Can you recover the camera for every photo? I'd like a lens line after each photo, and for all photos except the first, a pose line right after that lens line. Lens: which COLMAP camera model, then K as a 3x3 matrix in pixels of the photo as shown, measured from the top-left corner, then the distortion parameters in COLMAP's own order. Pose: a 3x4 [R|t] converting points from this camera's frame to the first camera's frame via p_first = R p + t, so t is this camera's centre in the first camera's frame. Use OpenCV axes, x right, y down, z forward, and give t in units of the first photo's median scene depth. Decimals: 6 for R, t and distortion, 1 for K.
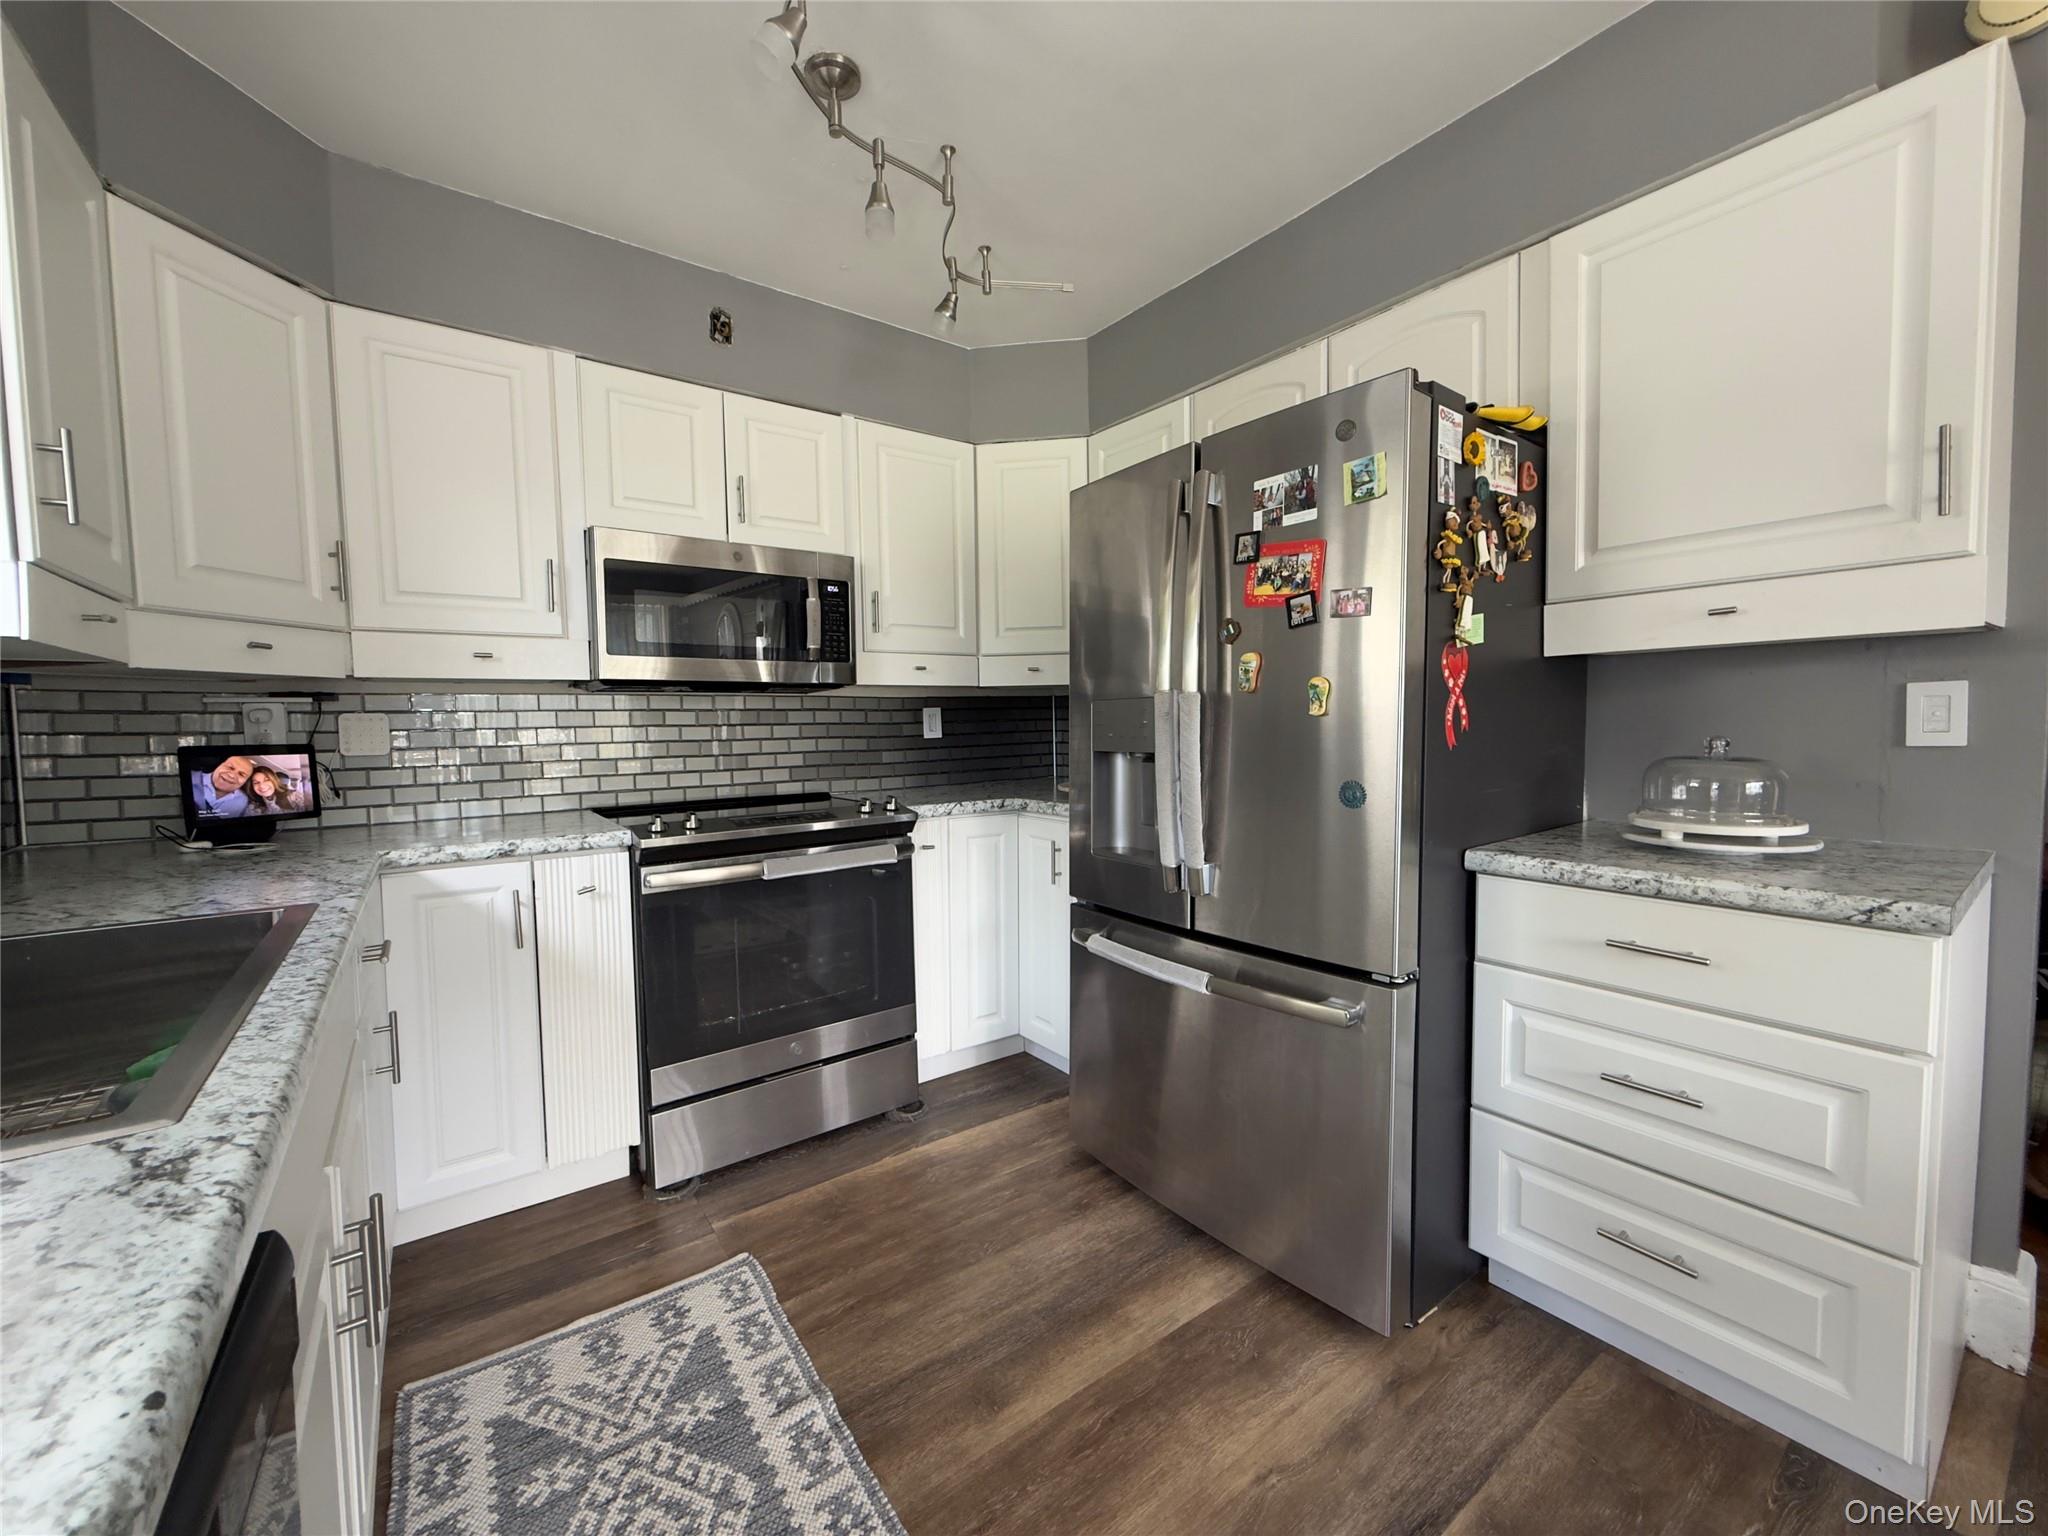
lens RADIAL K [[816.3, 0, 1018.1], [0, 816.3, 766.9], [0, 0, 1]] dist [0.001928, -0.000026]
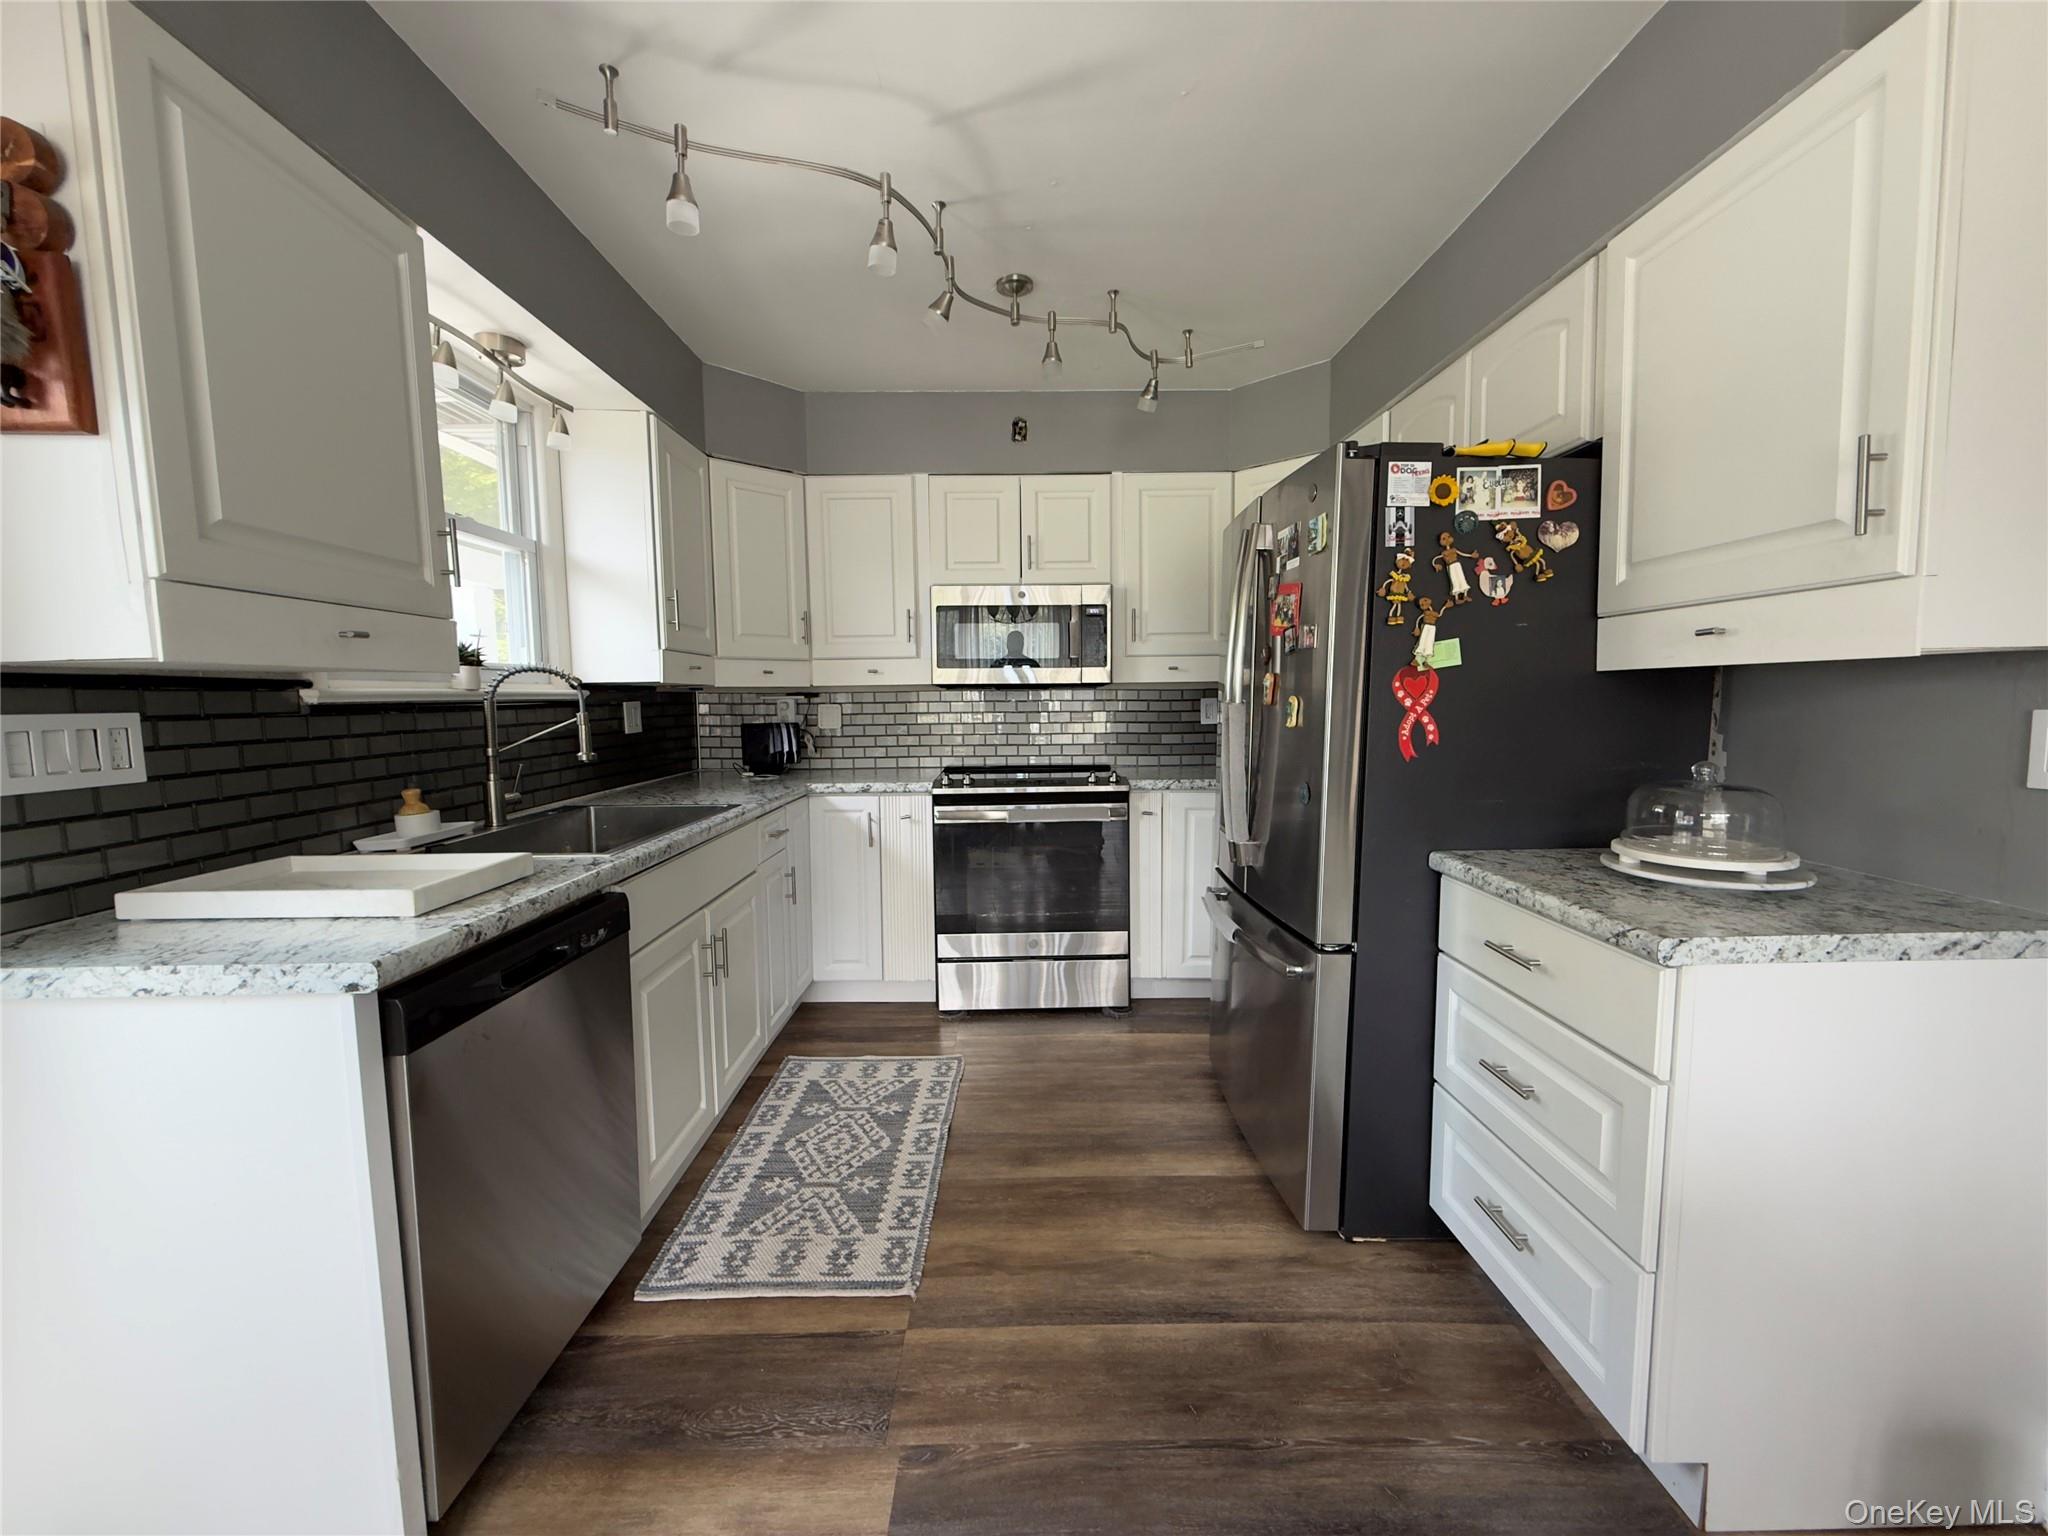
lens RADIAL K [[816.3, 0, 1017.2], [0, 816.3, 768.8], [0, 0, 1]] dist [0.001928, -0.000026]
pose [[0.810695, 0.060661, -0.582318, 0.662144], [-0.035699, 0.997889, 0.054253, -0.046386], [0.584380, -0.023194, 0.811149, -0.211032]]
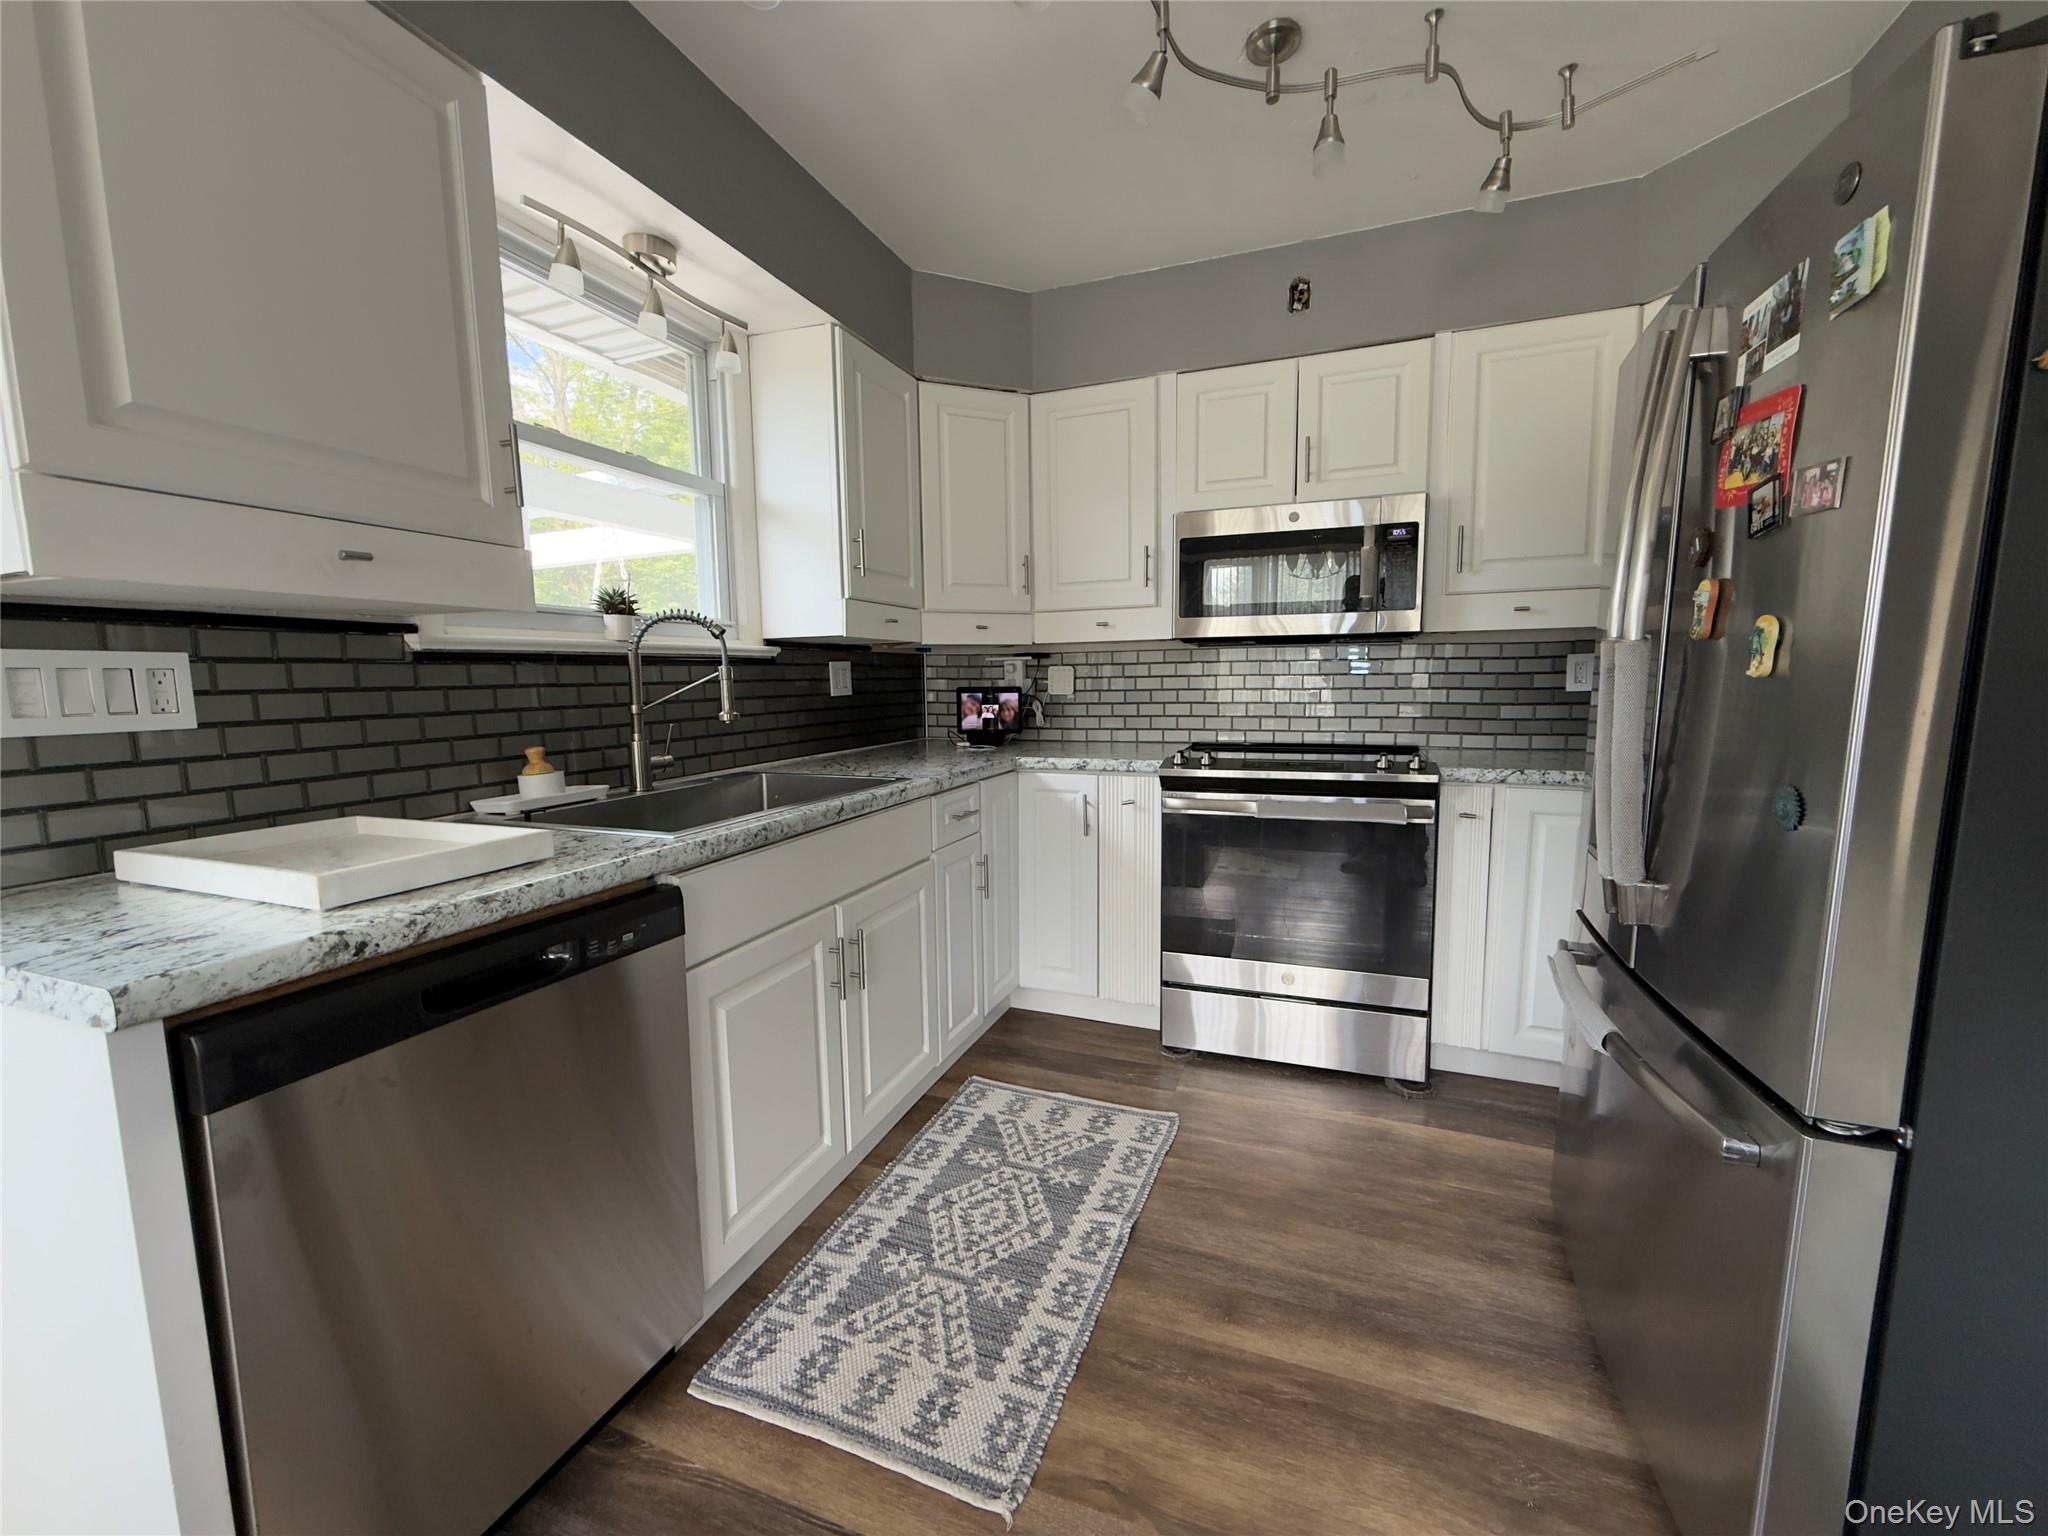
lens RADIAL K [[816.3, 0, 1017.1], [0, 816.3, 767.0], [0, 0, 1]] dist [0.001928, -0.000026]
pose [[0.538307, 0.102809, -0.836454, 0.522714], [-0.041787, 0.994566, 0.095350, -0.026630], [0.841712, -0.016374, 0.539679, 0.156249]]
